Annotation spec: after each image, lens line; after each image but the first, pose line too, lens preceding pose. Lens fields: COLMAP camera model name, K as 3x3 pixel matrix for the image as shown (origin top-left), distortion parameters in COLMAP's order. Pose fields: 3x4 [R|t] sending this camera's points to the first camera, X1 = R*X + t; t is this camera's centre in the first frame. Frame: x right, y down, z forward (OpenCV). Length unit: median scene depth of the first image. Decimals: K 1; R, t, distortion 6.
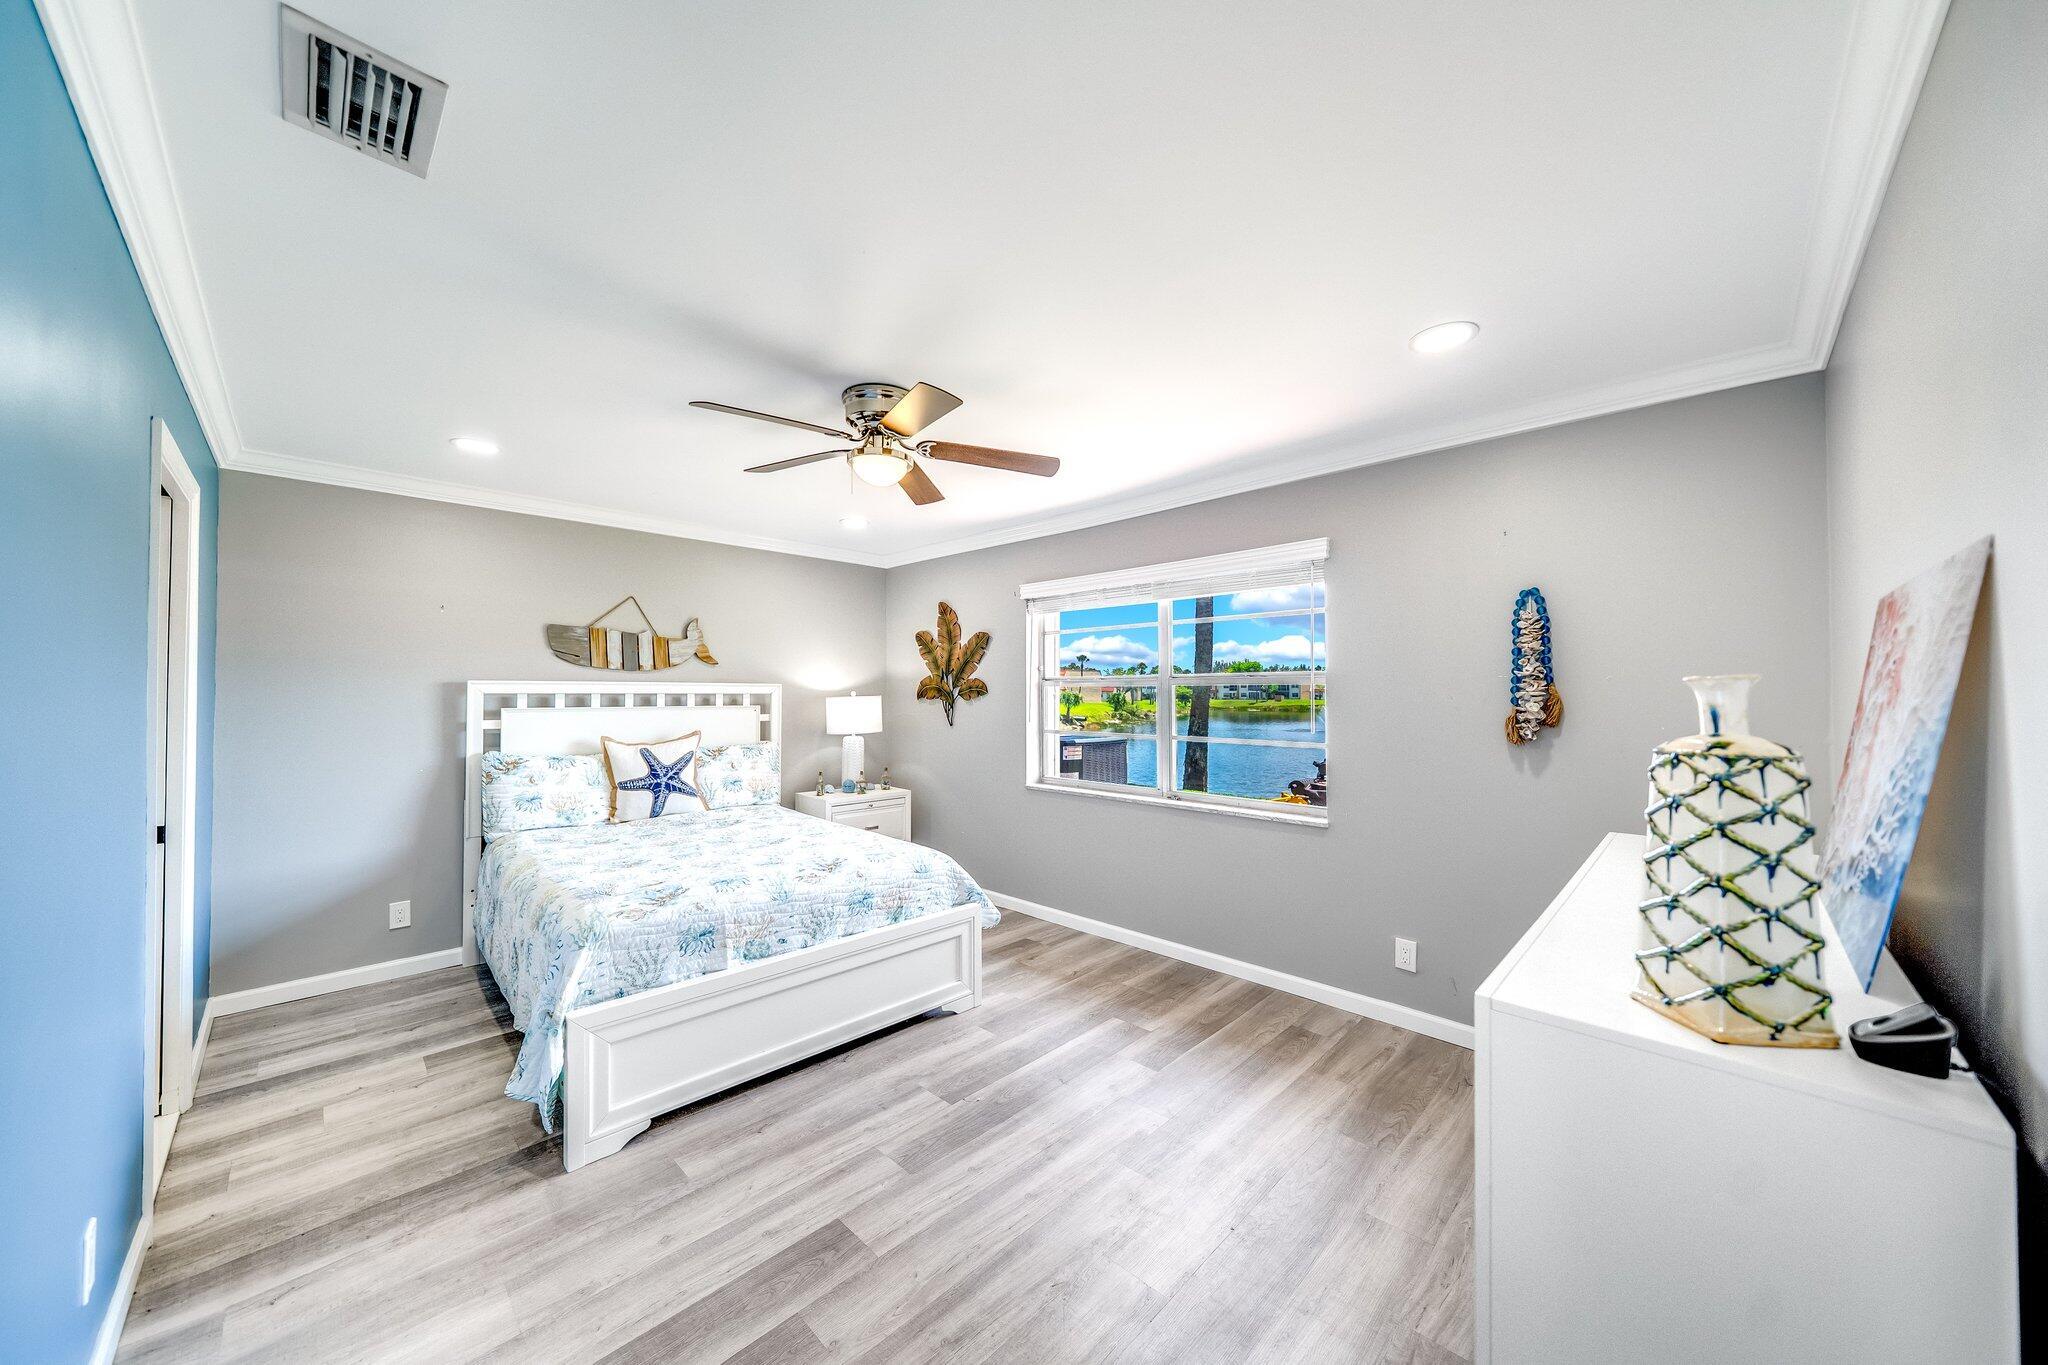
lens RADIAL K [[705.6, 0, 989.5], [0, 705.6, 676.8], [0, 0, 1]] dist [0.000700, -0.002186]
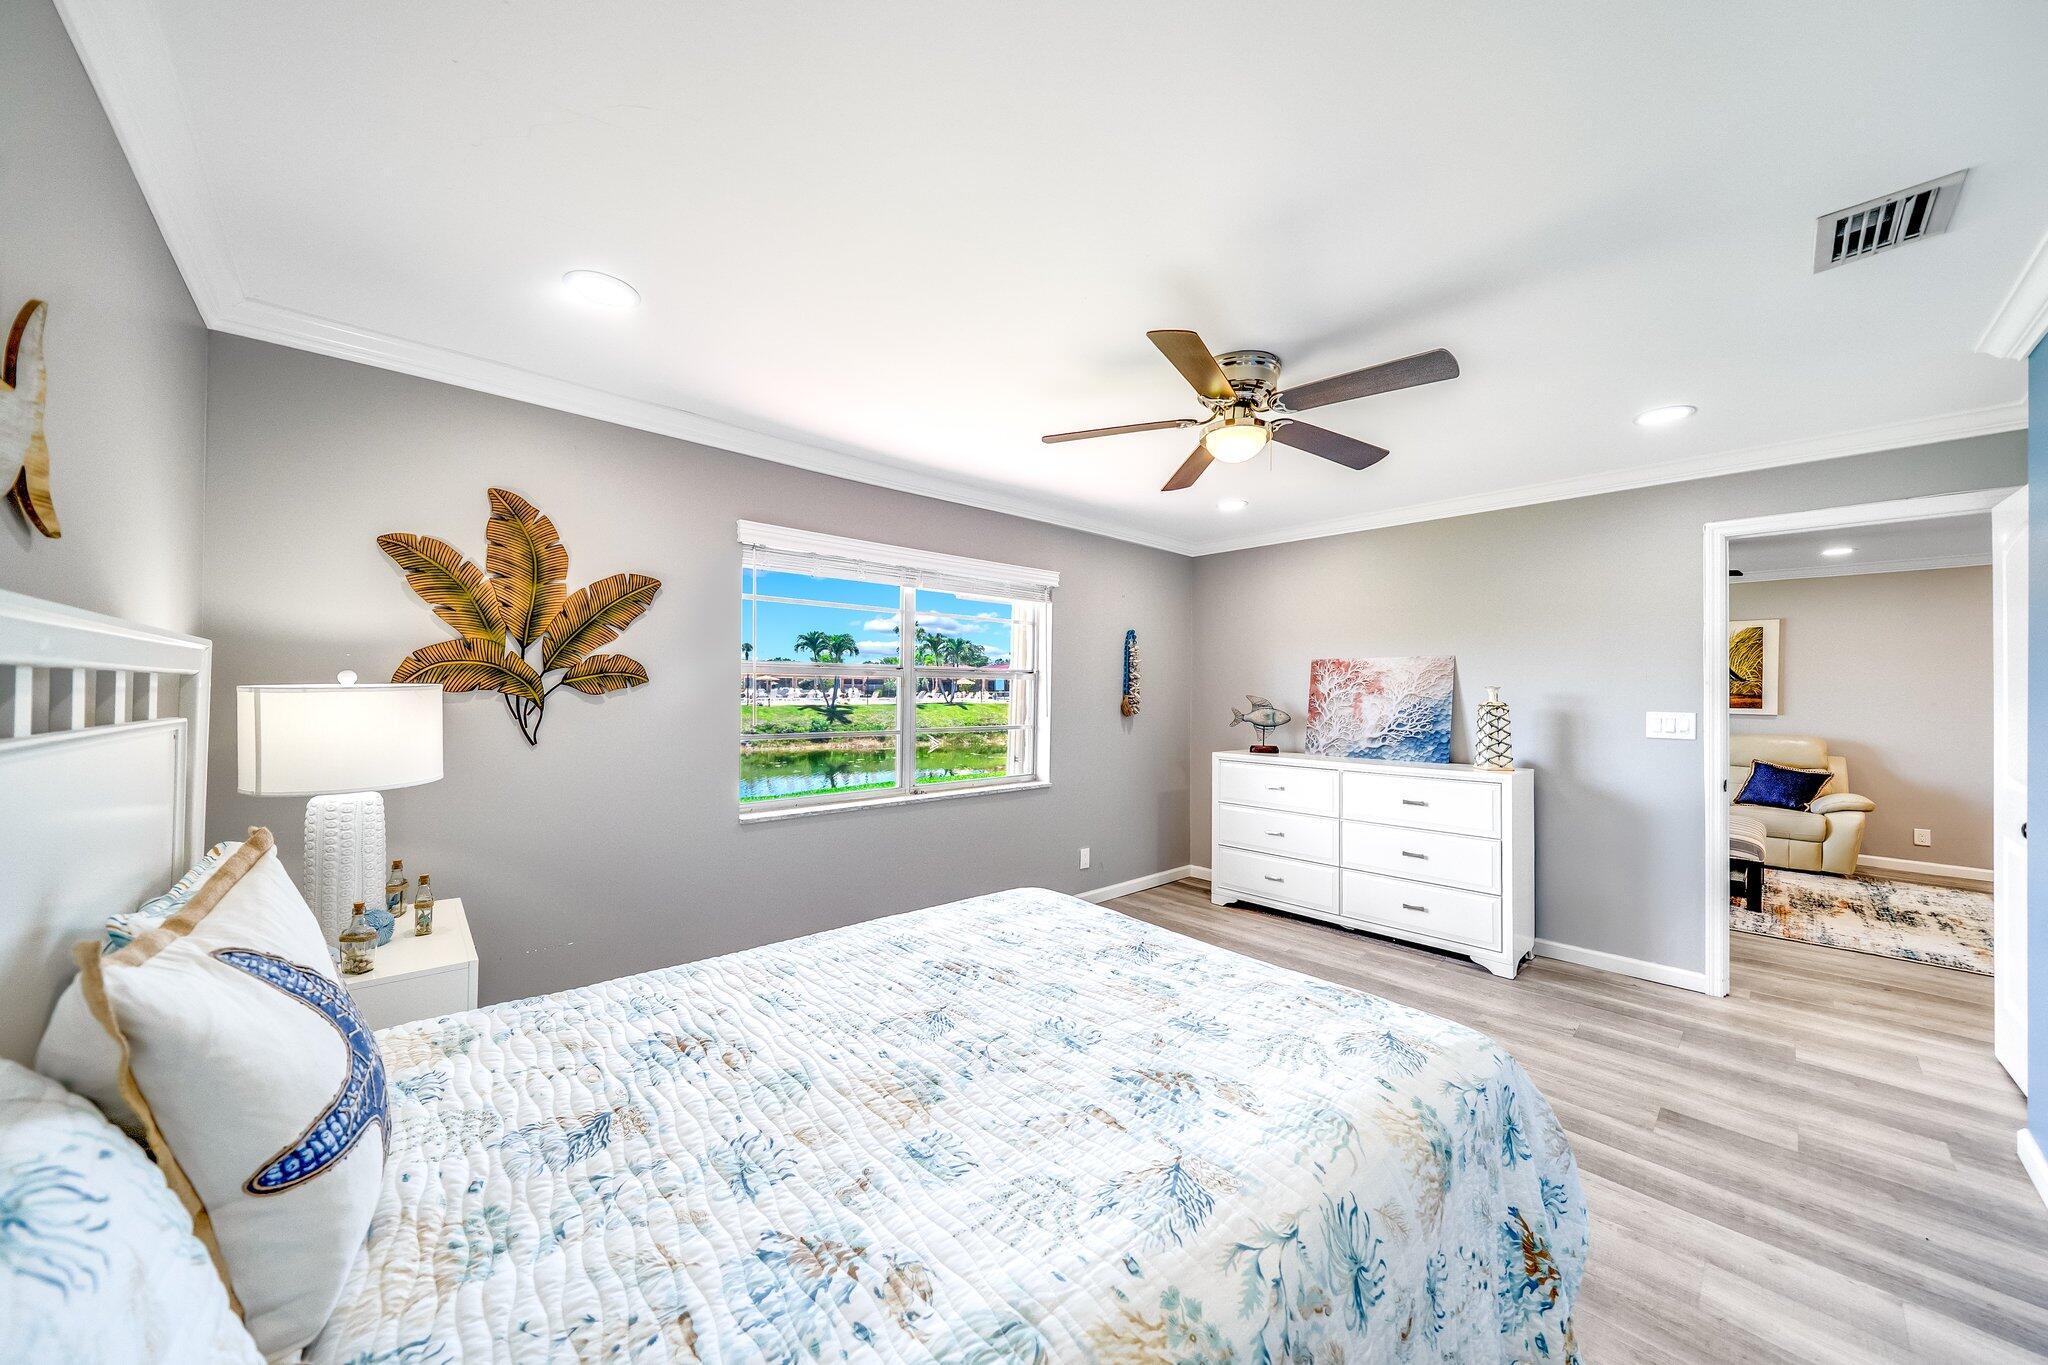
lens RADIAL K [[705.6, 0, 1034.9], [0, 705.6, 689.0], [0, 0, 1]] dist [0.000700, -0.002186]
pose [[0.013124, 0.001533, 0.999913, -0.632482], [-0.031972, 0.999488, -0.001113, 0.021193], [-0.999403, -0.031954, 0.013166, 0.731288]]
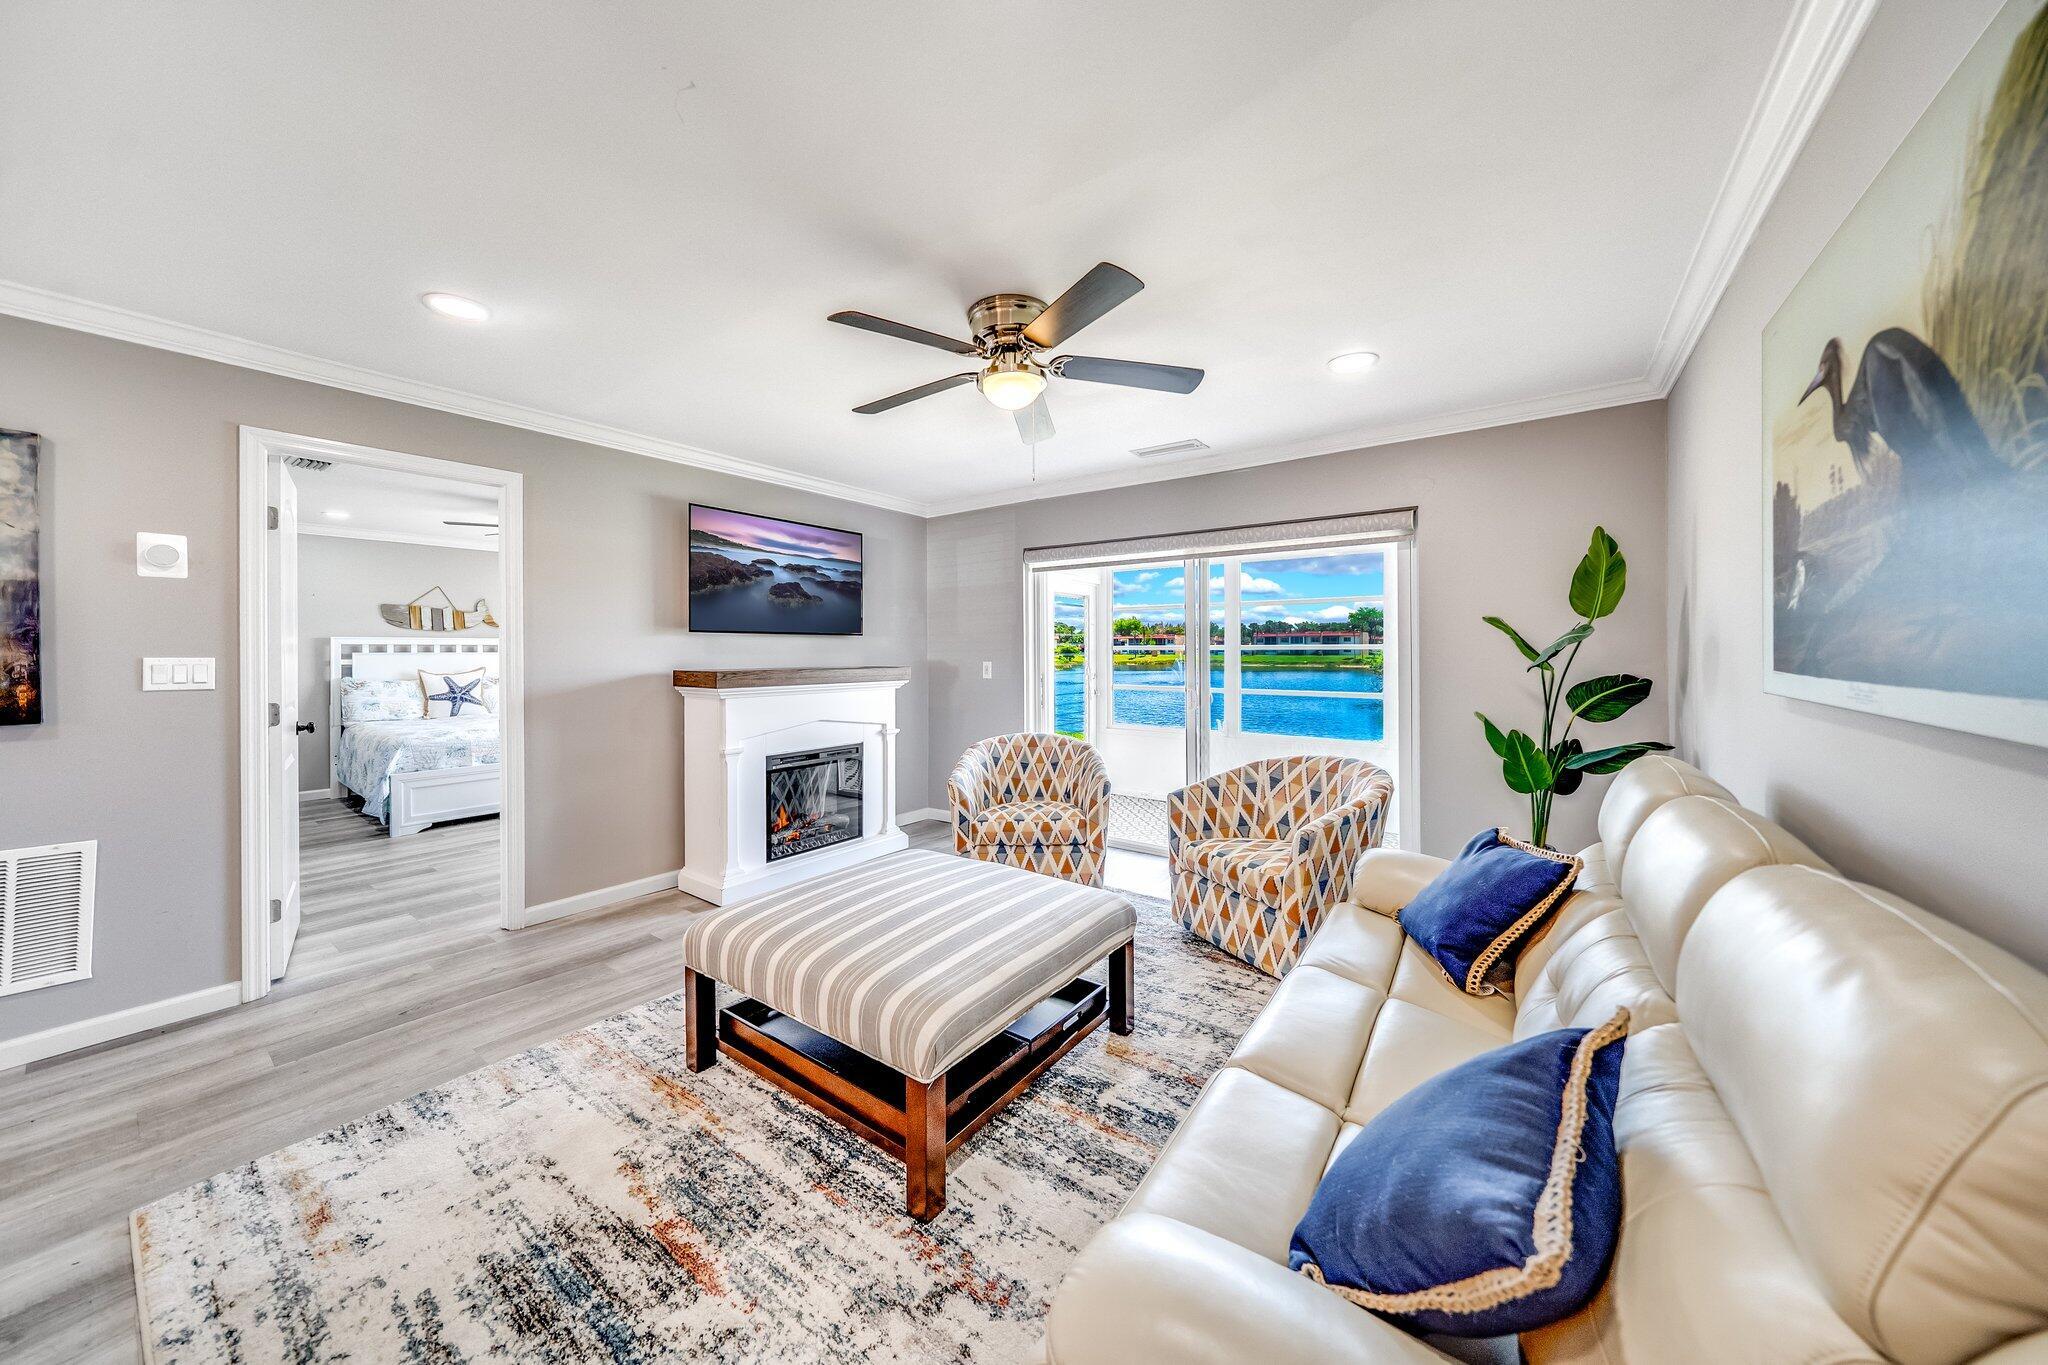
lens RADIAL K [[705.6, 0, 993.1], [0, 705.6, 645.8], [0, 0, 1]] dist [0.000700, -0.002186]
pose [[0.988726, -0.000417, 0.149732, 0.524290], [-0.001734, 0.999897, 0.014237, 0.000274], [-0.149723, -0.014337, 0.988624, -0.822291]]
